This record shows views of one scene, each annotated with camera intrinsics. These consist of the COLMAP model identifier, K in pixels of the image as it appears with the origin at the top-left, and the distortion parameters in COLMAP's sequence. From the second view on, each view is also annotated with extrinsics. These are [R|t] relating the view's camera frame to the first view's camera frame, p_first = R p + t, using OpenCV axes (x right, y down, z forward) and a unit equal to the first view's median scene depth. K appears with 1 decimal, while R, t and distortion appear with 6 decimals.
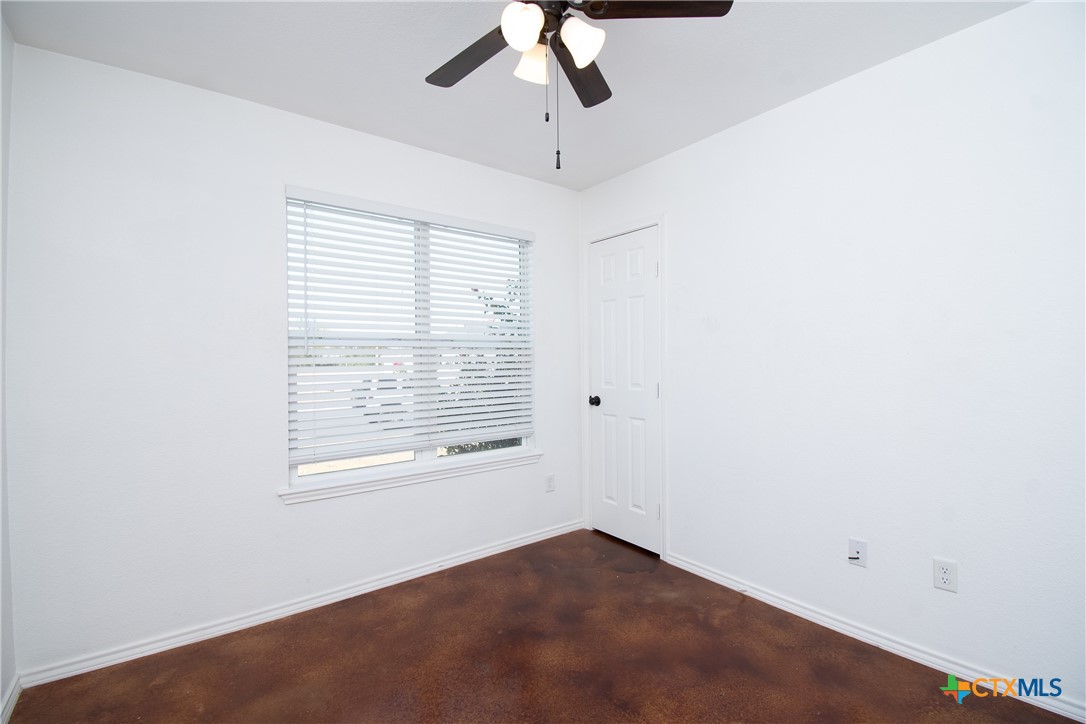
lens RADIAL K [[486.8, 0, 553.0], [0, 486.8, 364.2], [0, 0, 1]] dist [-0.005212, -0.002246]
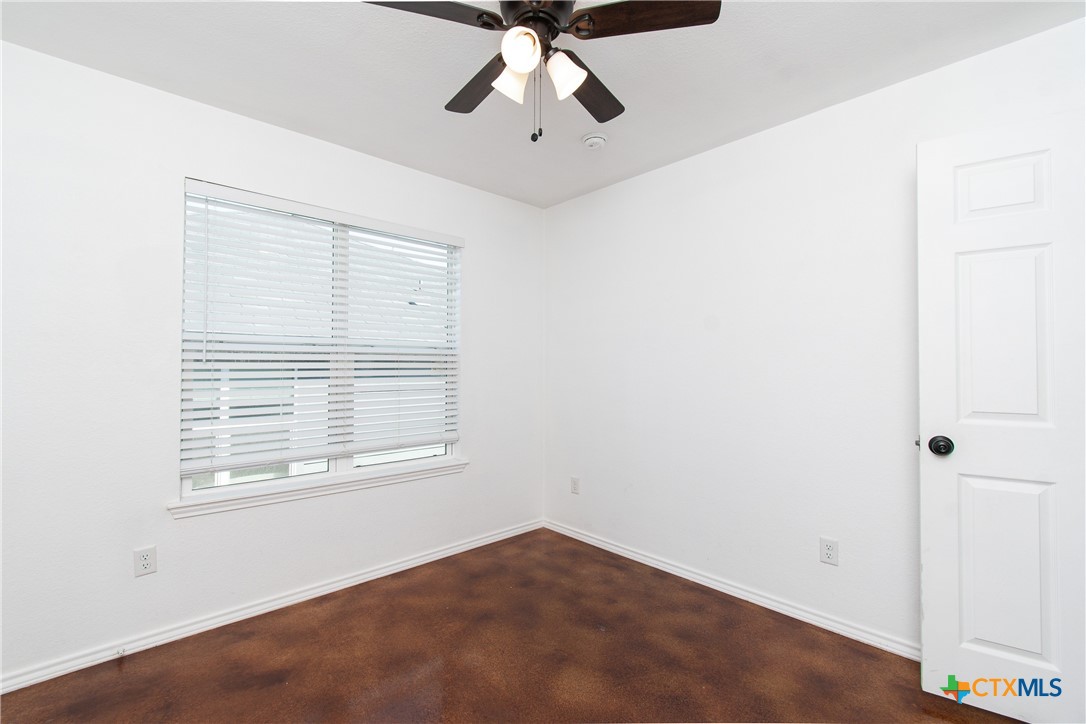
lens RADIAL K [[459.8, 0, 541.8], [0, 459.8, 365.4], [0, 0, 1]] dist [-0.003606, -0.000084]
pose [[0.998627, 0.010518, 0.051323, 0.086184], [-0.009872, 0.999869, -0.012824, -0.001297], [-0.051451, 0.012300, 0.998600, 0.068611]]
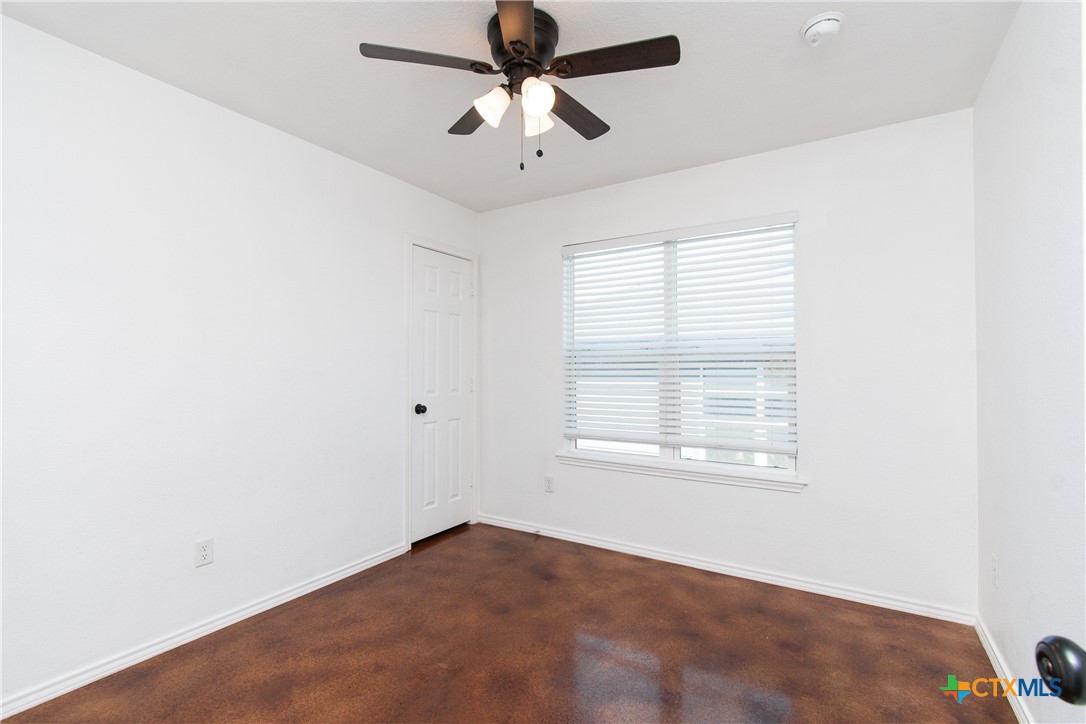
lens RADIAL K [[486.8, 0, 554.1], [0, 486.8, 362.8], [0, 0, 1]] dist [-0.005212, -0.002246]
pose [[0.335292, 0.002097, -0.942112, 0.679488], [-0.004077, 0.999991, 0.000775, -0.015016], [0.942105, 0.003581, 0.335298, 0.388316]]
